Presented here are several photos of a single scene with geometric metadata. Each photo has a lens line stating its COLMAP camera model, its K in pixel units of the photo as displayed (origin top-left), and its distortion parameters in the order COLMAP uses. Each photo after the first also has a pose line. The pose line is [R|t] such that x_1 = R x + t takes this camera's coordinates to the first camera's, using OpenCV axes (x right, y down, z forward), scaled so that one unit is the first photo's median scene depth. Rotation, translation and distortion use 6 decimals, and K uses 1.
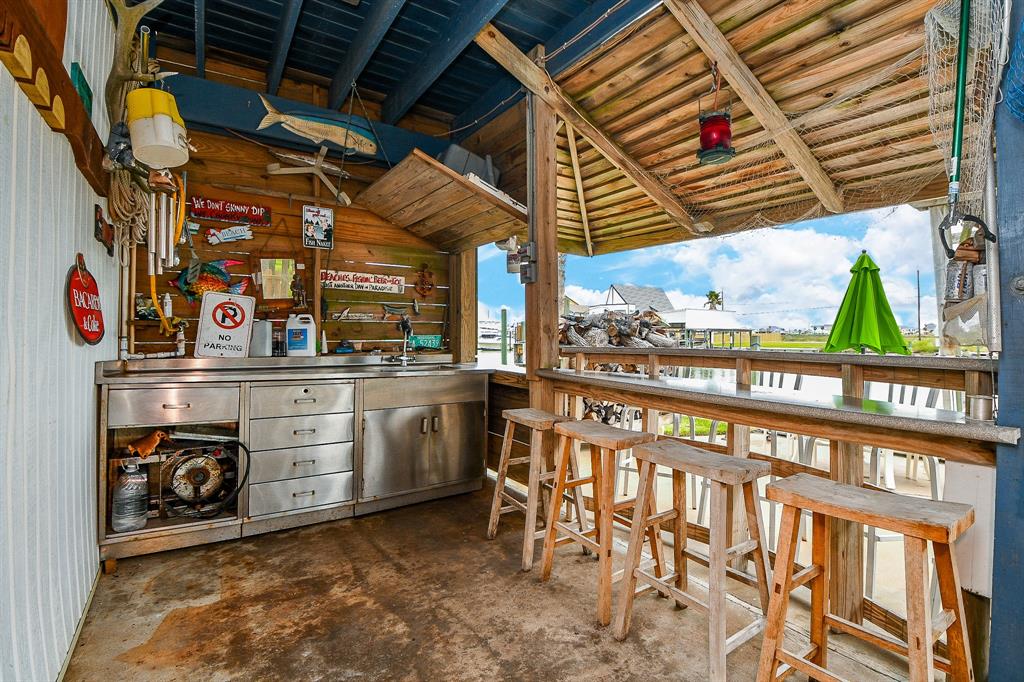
lens RADIAL K [[483.8, 0, 516.3], [0, 483.8, 335.5], [0, 0, 1]] dist [-0.001960, -0.000175]
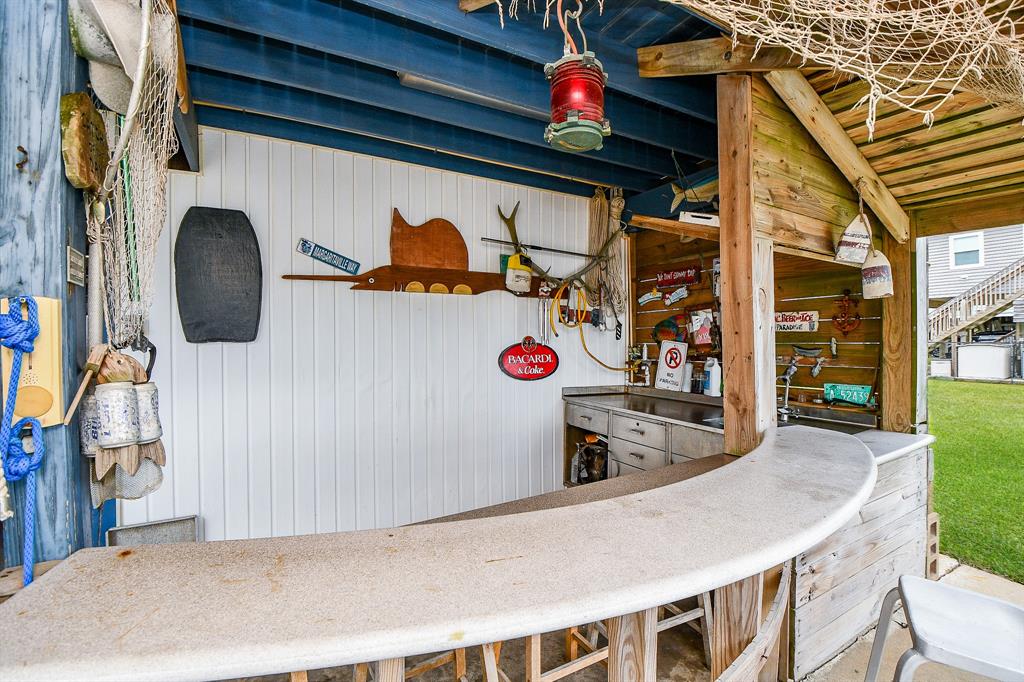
lens RADIAL K [[453.8, 0, 520.0], [0, 453.8, 343.9], [0, 0, 1]] dist [0.005030, -0.008110]
pose [[-0.051820, 0.000098, -0.998656, 0.655103], [0.009987, 0.999950, -0.000420, -0.083319], [0.998607, -0.009995, -0.051818, 0.643688]]
